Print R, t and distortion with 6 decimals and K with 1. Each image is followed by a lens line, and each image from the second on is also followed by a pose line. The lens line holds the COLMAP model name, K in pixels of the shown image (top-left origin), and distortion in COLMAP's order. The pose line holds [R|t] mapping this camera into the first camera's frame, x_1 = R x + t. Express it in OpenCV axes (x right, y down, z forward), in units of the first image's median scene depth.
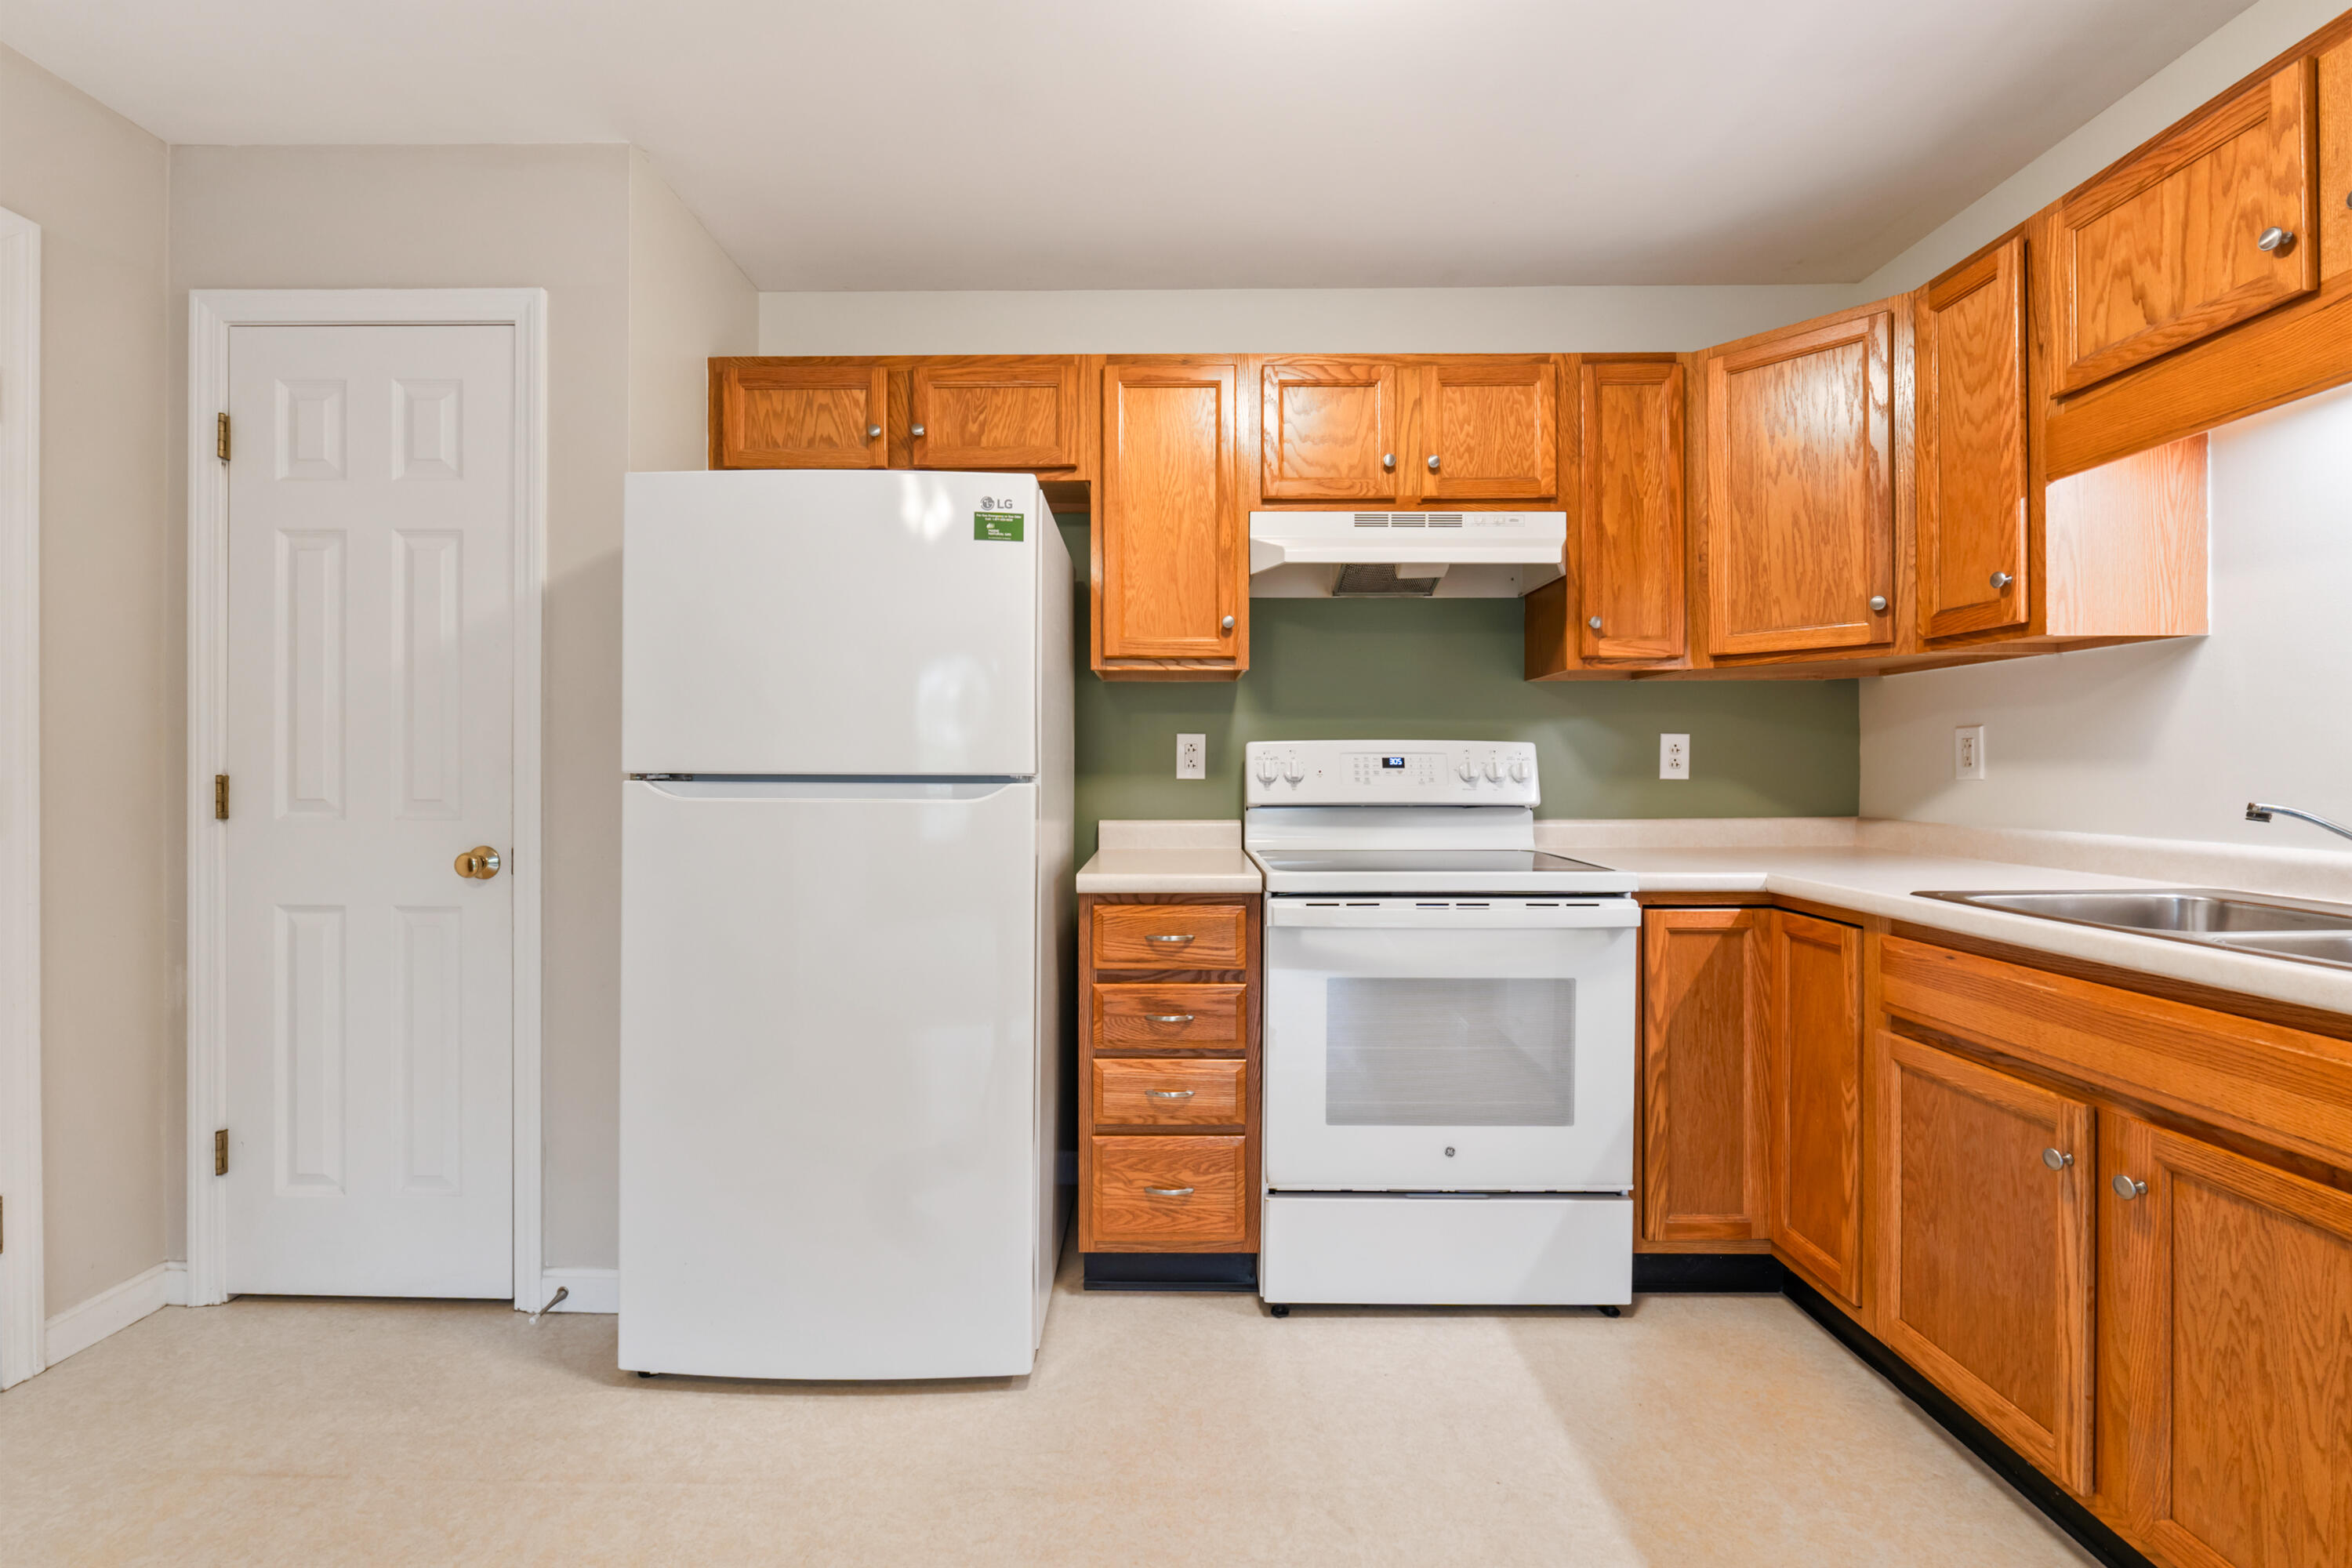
lens RADIAL K [[985.4, 0, 1170.6], [0, 985.4, 775.3], [0, 0, 1]] dist [-0.006647, 0.000085]
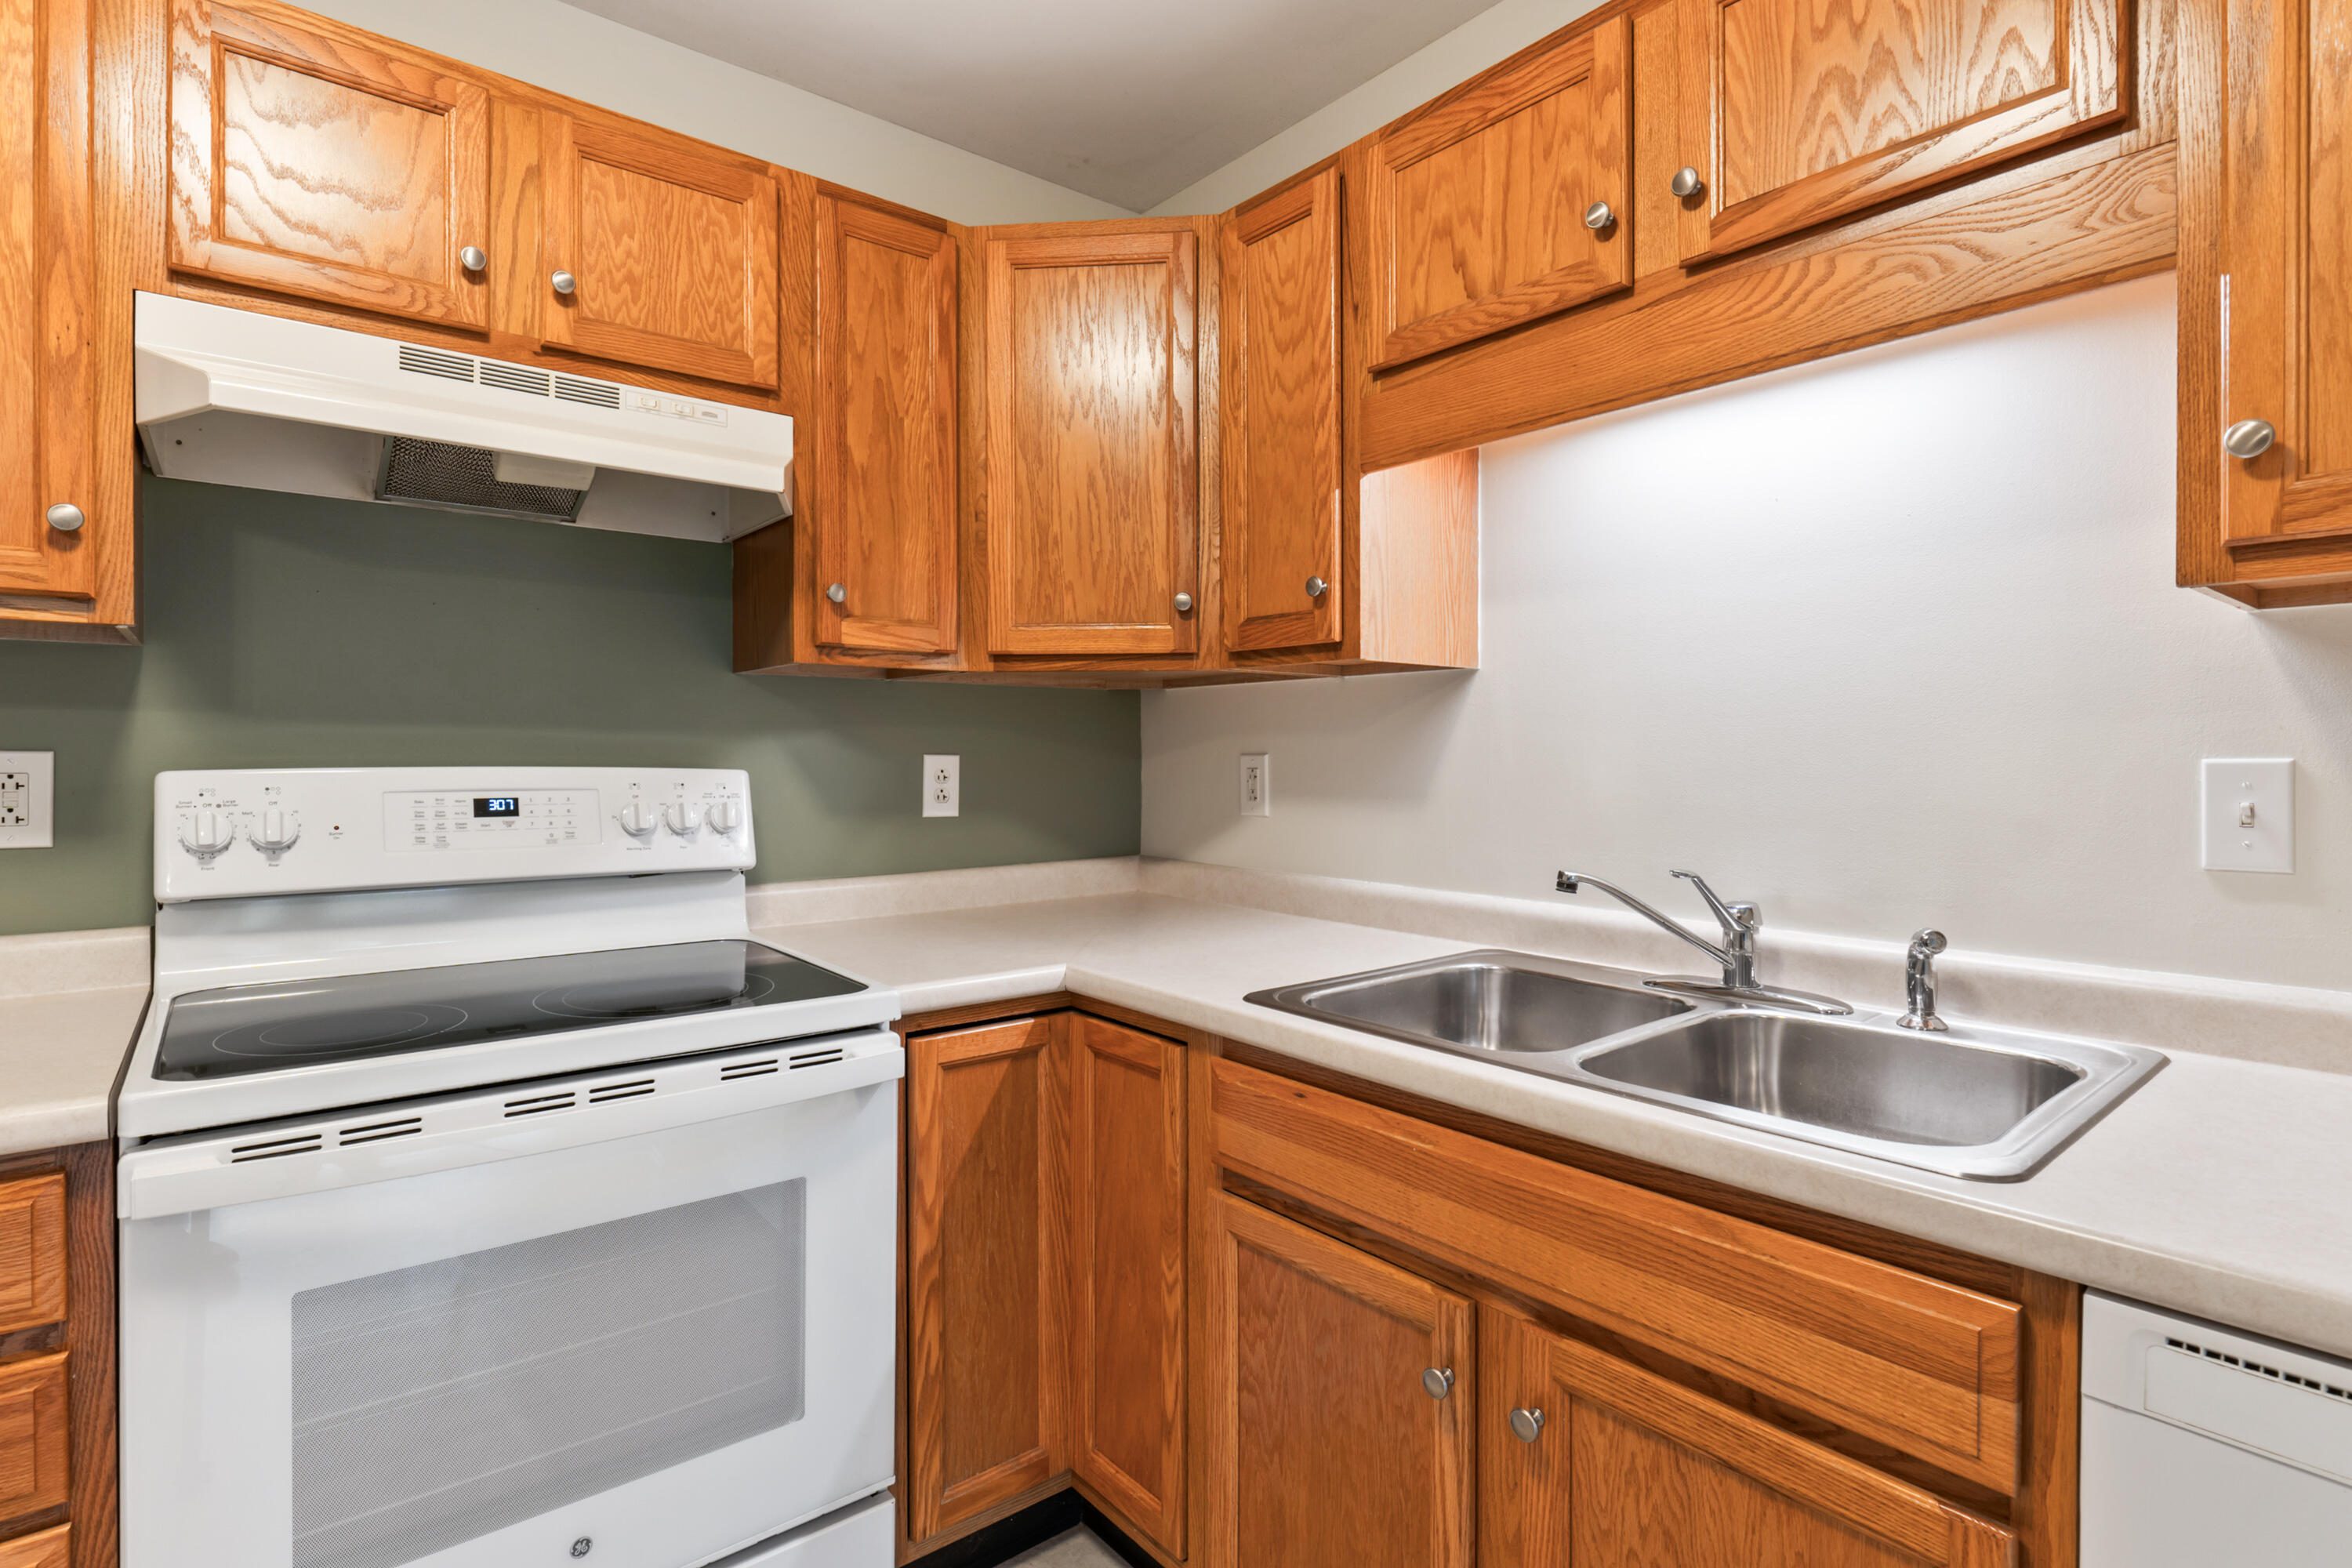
lens RADIAL K [[1136.8, 0, 1168.8], [0, 1136.8, 766.8], [0, 0, 1]] dist [-0.007732, -0.000102]
pose [[0.772390, -0.003021, 0.635141, 0.138280], [0.000458, 0.999991, 0.004199, -0.048309], [-0.635148, -0.002952, 0.772385, 0.311509]]
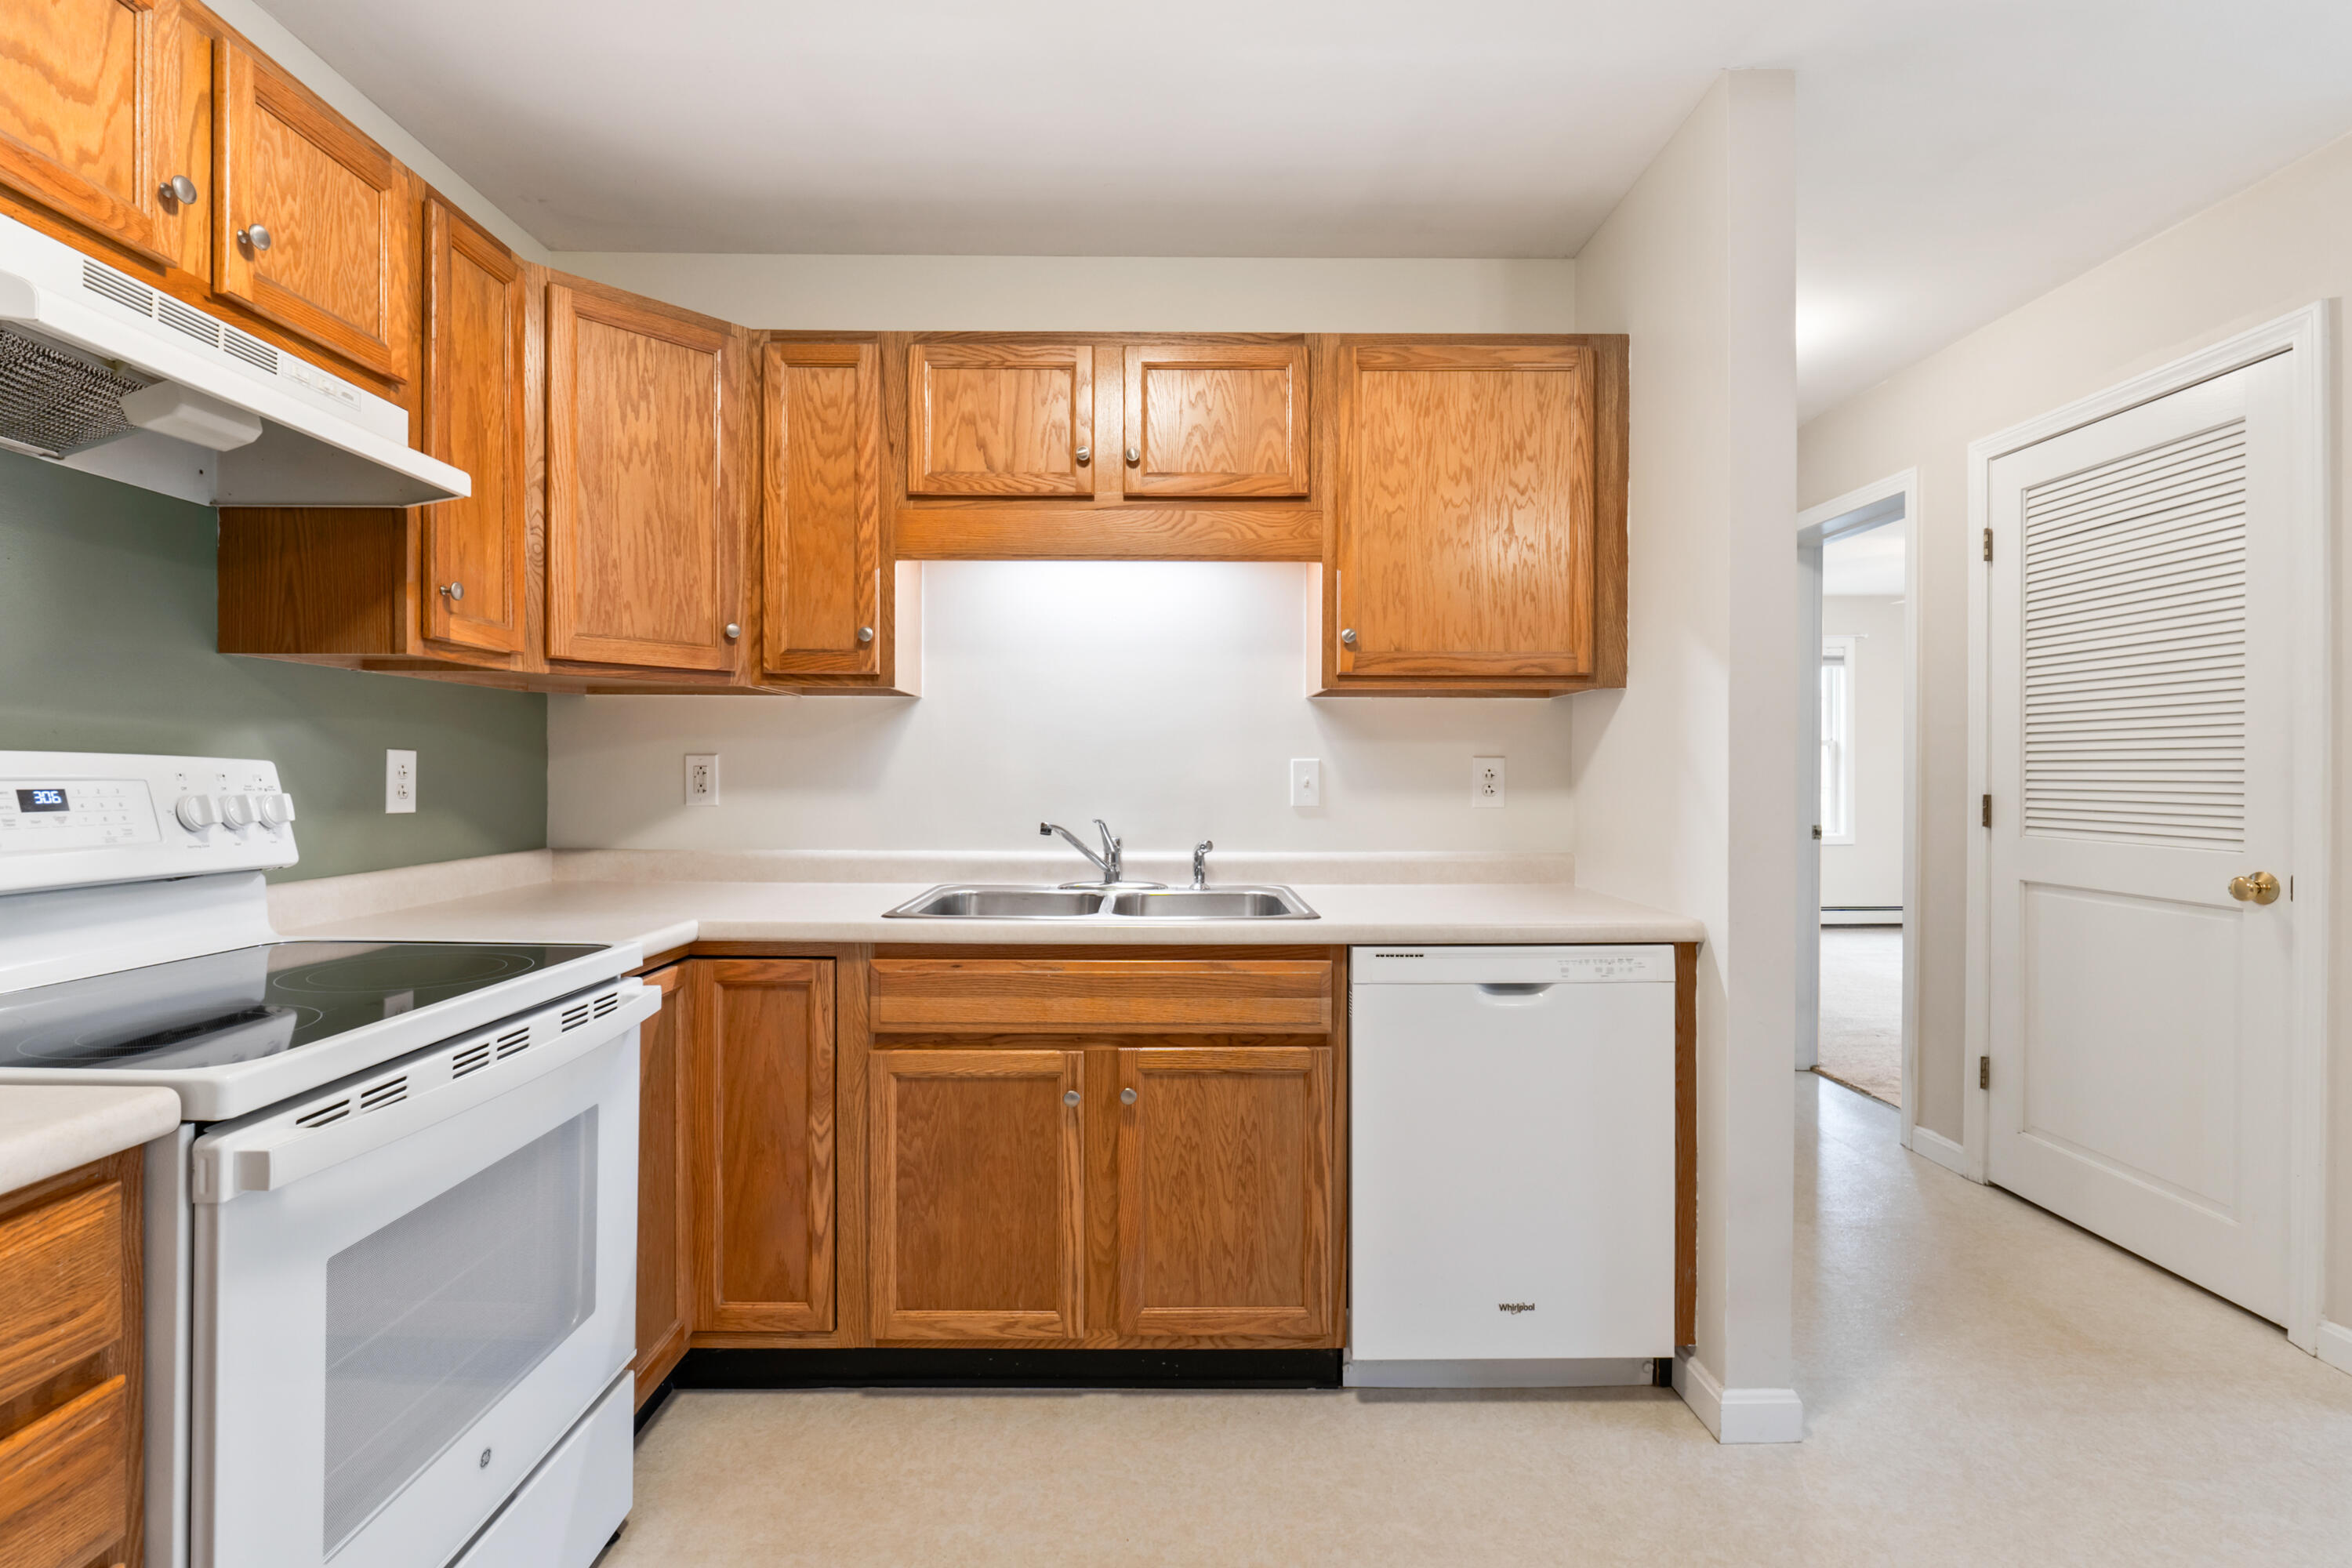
lens RADIAL K [[1071.3, 0, 1169.3], [0, 1071.3, 777.9], [0, 0, 1]] dist [-0.005355, -0.000139]
pose [[-0.013257, -0.001843, 0.999910, -0.361950], [0.001132, 0.999998, 0.001858, -0.029653], [-0.999911, 0.001156, -0.013255, 0.584852]]
